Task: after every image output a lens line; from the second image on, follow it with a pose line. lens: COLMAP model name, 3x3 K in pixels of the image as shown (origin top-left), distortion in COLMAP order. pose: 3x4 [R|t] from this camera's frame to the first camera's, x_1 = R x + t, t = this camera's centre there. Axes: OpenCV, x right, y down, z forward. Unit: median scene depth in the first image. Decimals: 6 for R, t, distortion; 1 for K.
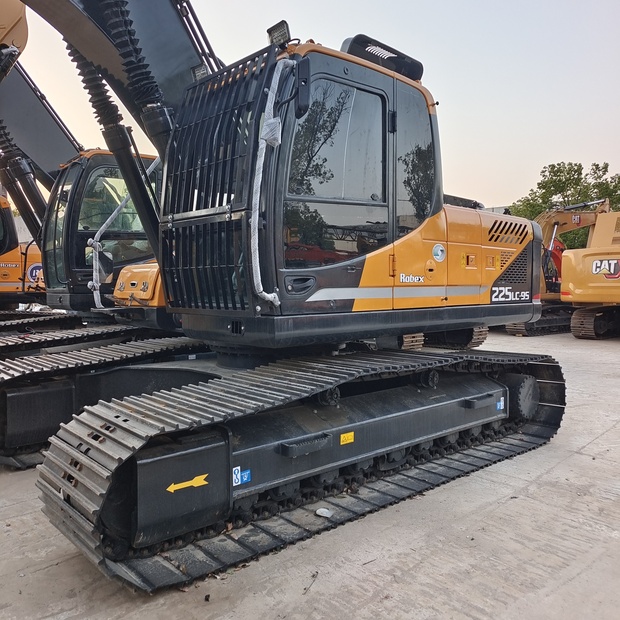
lens RADIAL K [[551.8, 0, 314.0], [0, 551.8, 310.1], [0, 0, 1]] dist [0.030542, 0.013548]
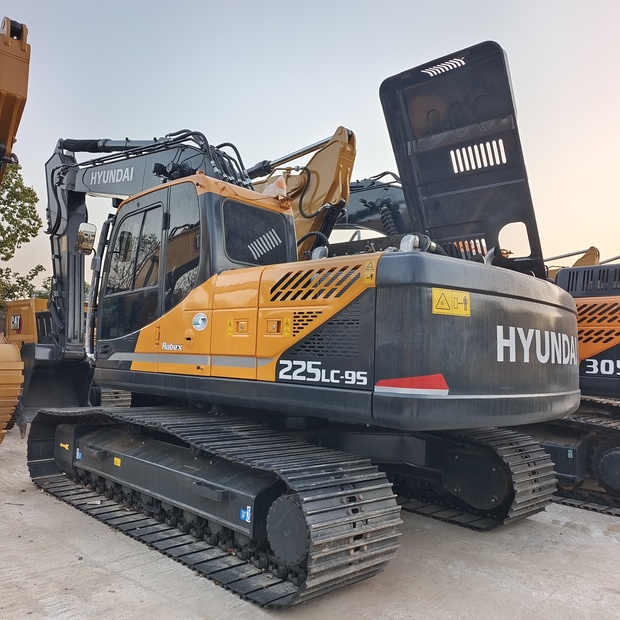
lens RADIAL K [[551.8, 0, 314.0], [0, 551.8, 310.1], [0, 0, 1]] dist [0.030542, 0.013548]
pose [[0.067143, -0.074604, -0.994950, 1.322474], [-0.078837, 0.993686, -0.079830, -0.063933], [0.994624, 0.083799, 0.060837, 1.210780]]
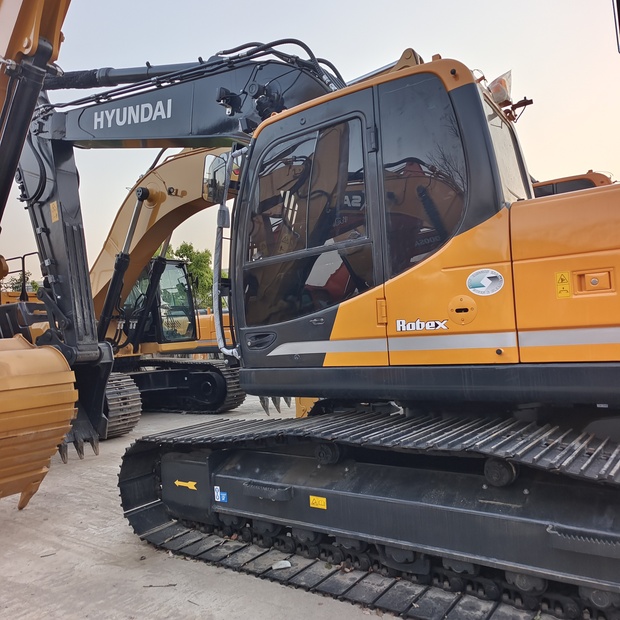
lens RADIAL K [[551.8, 0, 314.0], [0, 551.8, 310.1], [0, 0, 1]] dist [0.030542, 0.013548]
pose [[0.239897, -0.044951, -0.969757, 0.867167], [0.012516, 0.998988, -0.043210, -0.046764], [0.970718, -0.001772, 0.240216, 0.678063]]
